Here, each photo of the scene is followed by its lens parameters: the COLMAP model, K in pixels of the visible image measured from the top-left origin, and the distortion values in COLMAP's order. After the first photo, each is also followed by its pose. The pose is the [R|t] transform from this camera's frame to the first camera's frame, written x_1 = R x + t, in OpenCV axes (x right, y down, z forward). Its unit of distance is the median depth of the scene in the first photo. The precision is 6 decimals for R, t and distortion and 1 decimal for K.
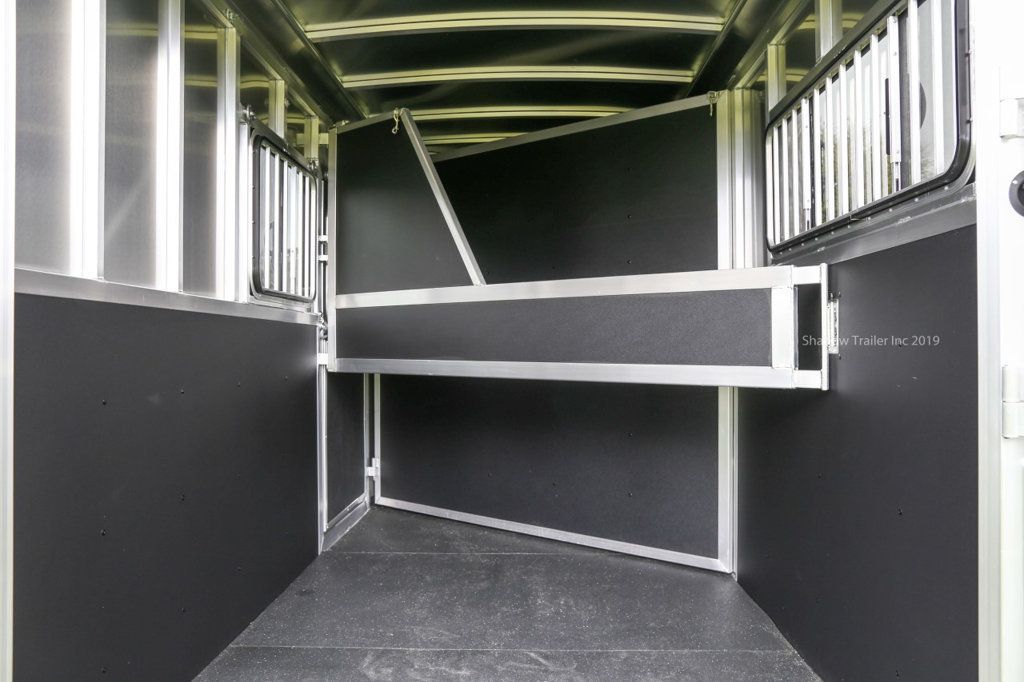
lens RADIAL K [[828.2, 0, 510.3], [0, 828.2, 338.4], [0, 0, 1]] dist [0.039361, 0.009822]
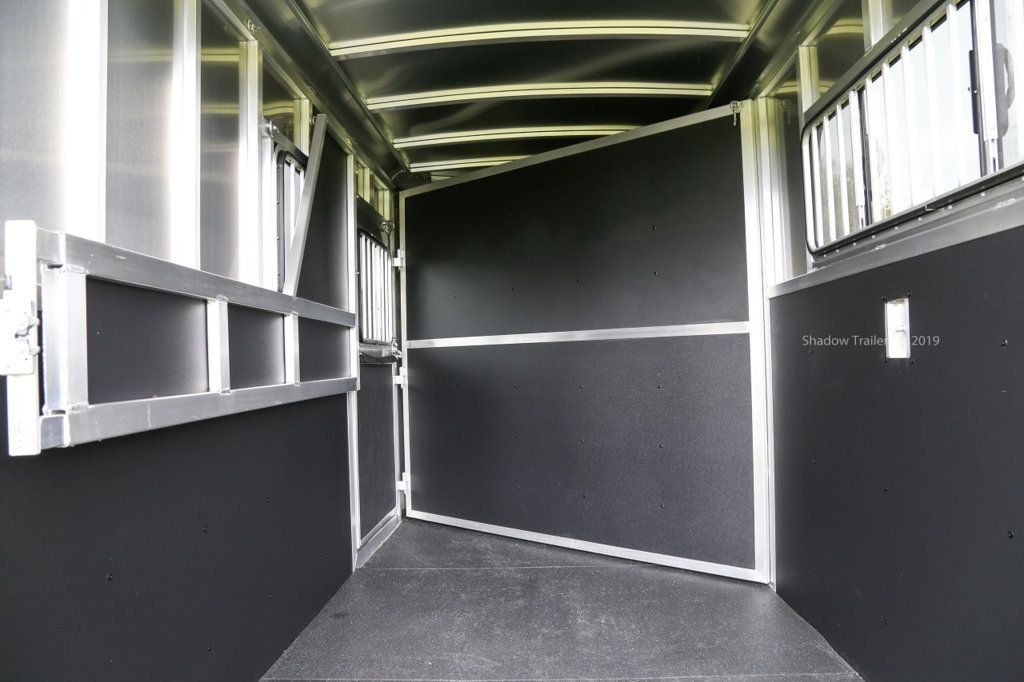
lens RADIAL K [[708.9, 0, 513.8], [0, 708.9, 343.6], [0, 0, 1]] dist [0.005356, -0.000724]
pose [[0.999706, -0.024231, -0.000744, -0.033499], [0.024213, 0.999523, -0.019148, 0.005556], [0.001208, 0.019125, 0.999816, 0.162067]]
